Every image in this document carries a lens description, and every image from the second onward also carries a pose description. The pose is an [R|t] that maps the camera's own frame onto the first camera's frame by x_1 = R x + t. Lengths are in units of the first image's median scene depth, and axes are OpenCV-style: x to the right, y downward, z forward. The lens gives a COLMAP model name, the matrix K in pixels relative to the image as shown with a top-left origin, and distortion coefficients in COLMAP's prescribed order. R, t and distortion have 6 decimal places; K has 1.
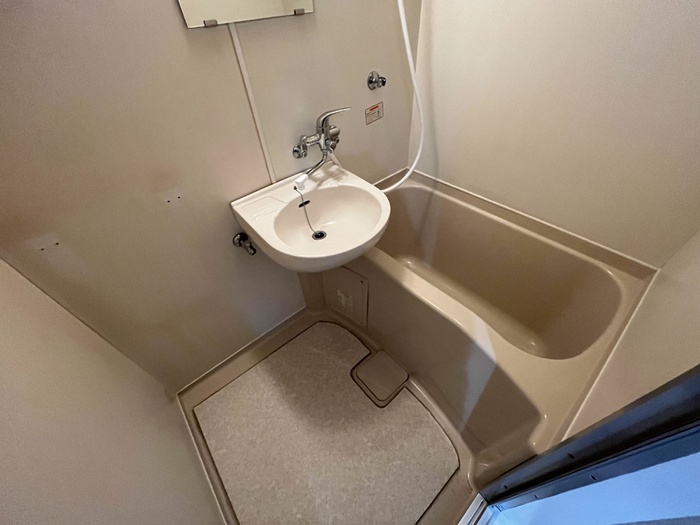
lens RADIAL K [[280.8, 0, 349.7], [0, 280.8, 261.7], [0, 0, 1]] dist [-0.003043, 0.000408]
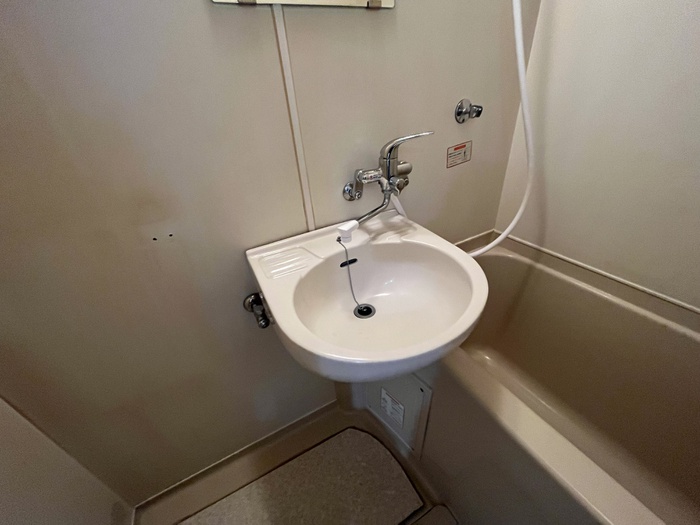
lens RADIAL K [[280.8, 0, 350.6], [0, 280.8, 264.2], [0, 0, 1]] dist [-0.003043, 0.000408]
pose [[0.976359, 0.101227, -0.190986, -0.024924], [-0.138859, 0.970865, -0.195294, -0.067157], [0.165652, 0.217197, 0.961969, 0.332432]]
